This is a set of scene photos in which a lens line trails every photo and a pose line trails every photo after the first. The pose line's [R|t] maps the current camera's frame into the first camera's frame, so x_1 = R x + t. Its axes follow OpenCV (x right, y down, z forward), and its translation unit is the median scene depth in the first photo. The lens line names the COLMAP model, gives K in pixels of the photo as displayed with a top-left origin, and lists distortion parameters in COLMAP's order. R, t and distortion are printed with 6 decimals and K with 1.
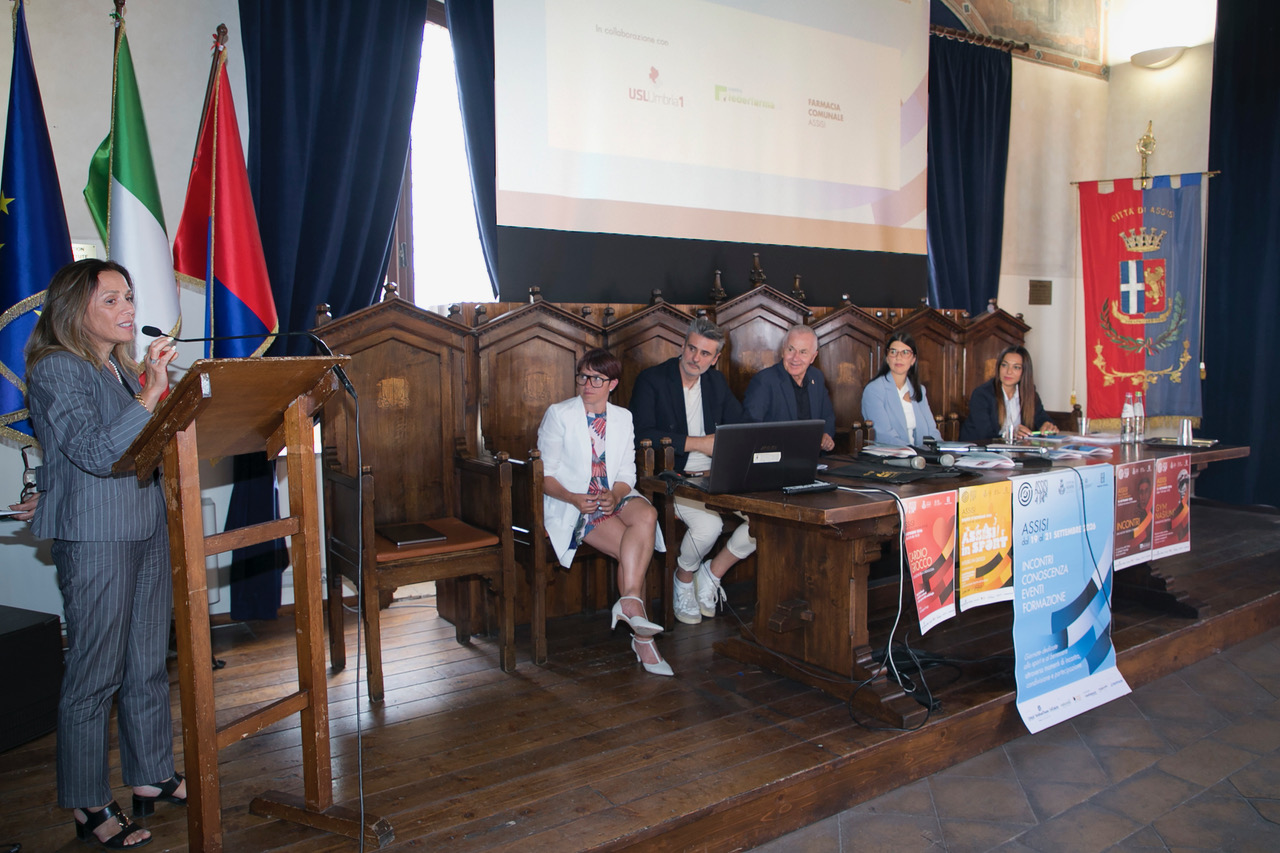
lens RADIAL K [[1006.9, 0, 651.4], [0, 1006.9, 399.0], [0, 0, 1]] dist [-0.050156, 0.032638]
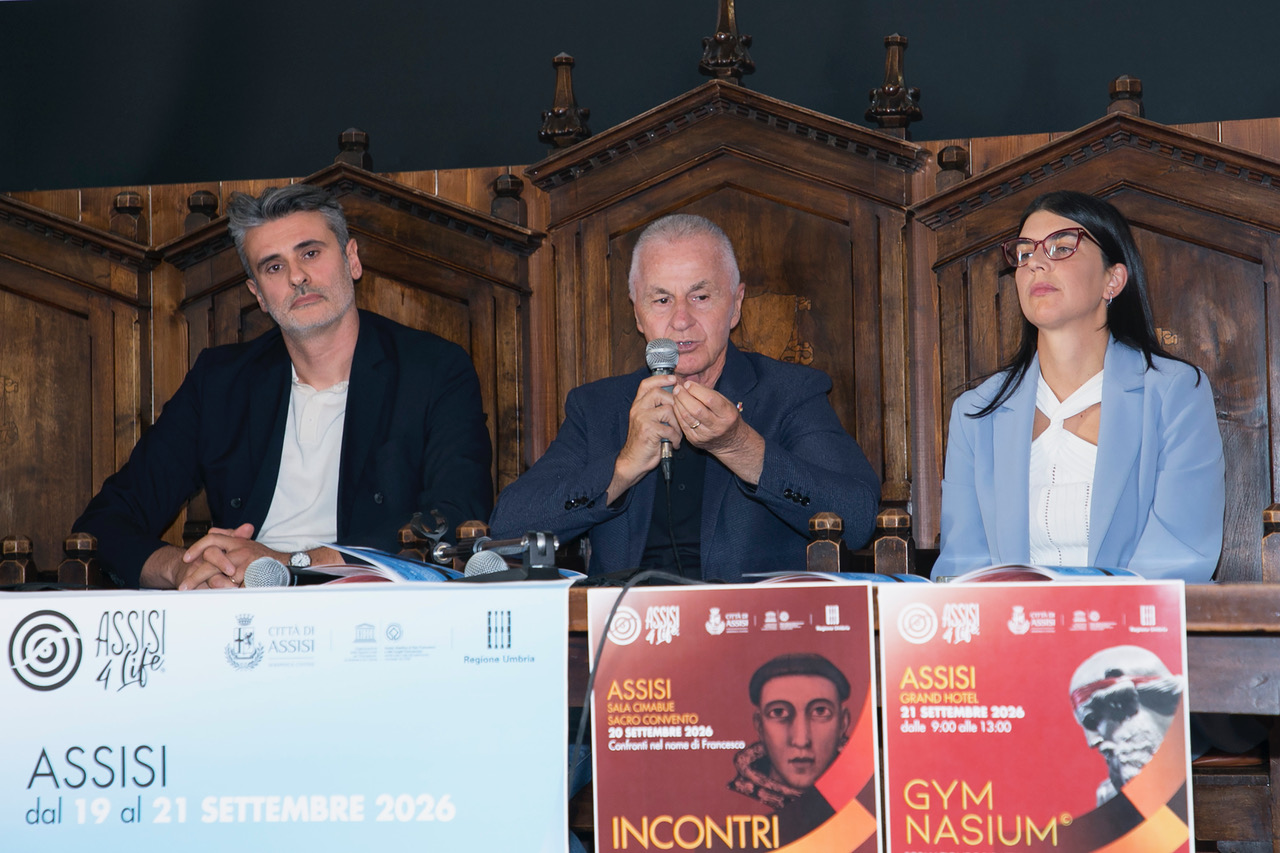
lens RADIAL K [[3320.5, 0, 686.0], [0, 3320.5, 396.9], [0, 0, 1]] dist [0.444950, 0.000000]
pose [[0.594187, -0.046169, -0.803001, 1.086717], [-0.034020, 0.996015, -0.082440, 0.080483], [0.803607, 0.076303, 0.590249, 0.458650]]
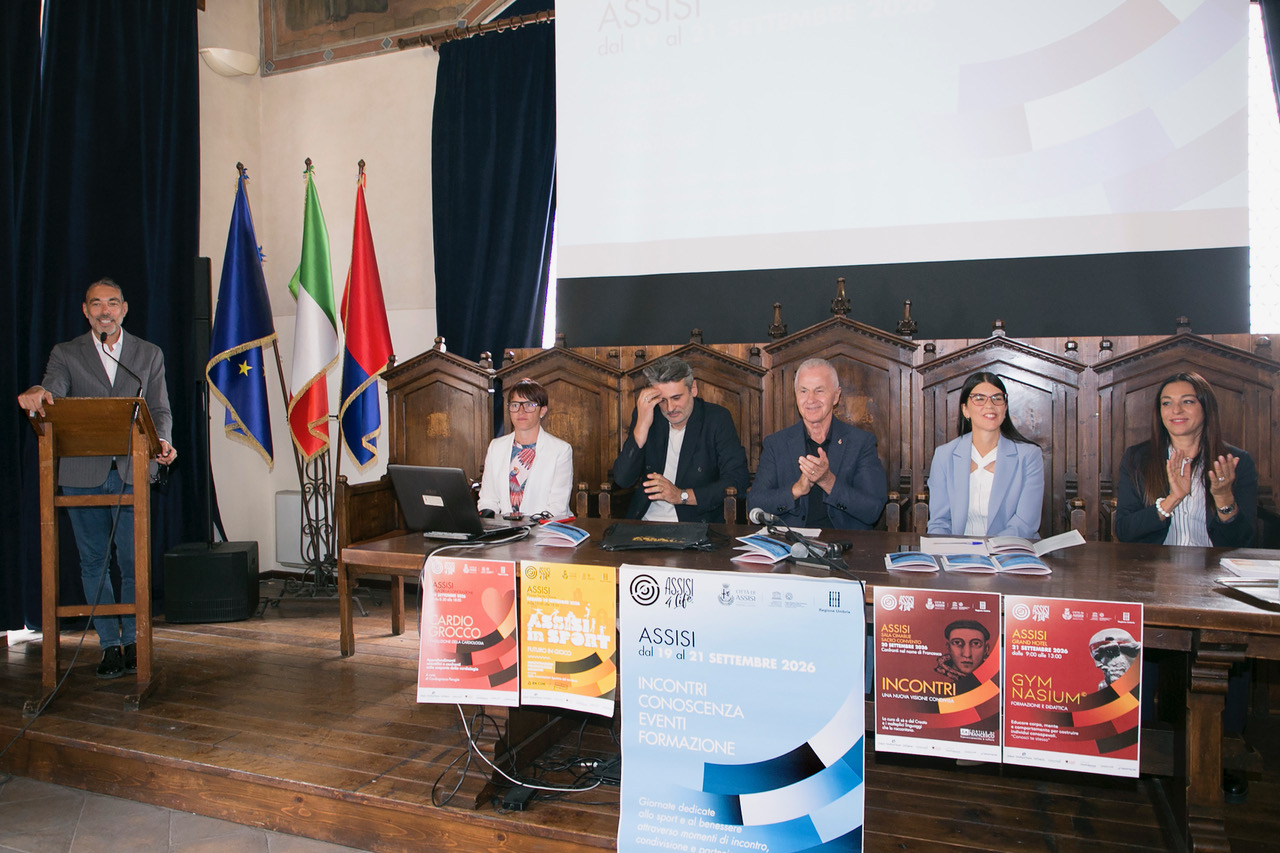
lens RADIAL K [[1006.9, 0, 605.8], [0, 1006.9, 415.0], [0, 0, 1]] dist [-0.050156, 0.032638]
pose [[0.528082, 0.034465, -0.848494, 0.840179], [-0.045400, 0.998893, 0.012318, -0.039331], [0.847979, 0.032016, 0.529062, 0.467515]]
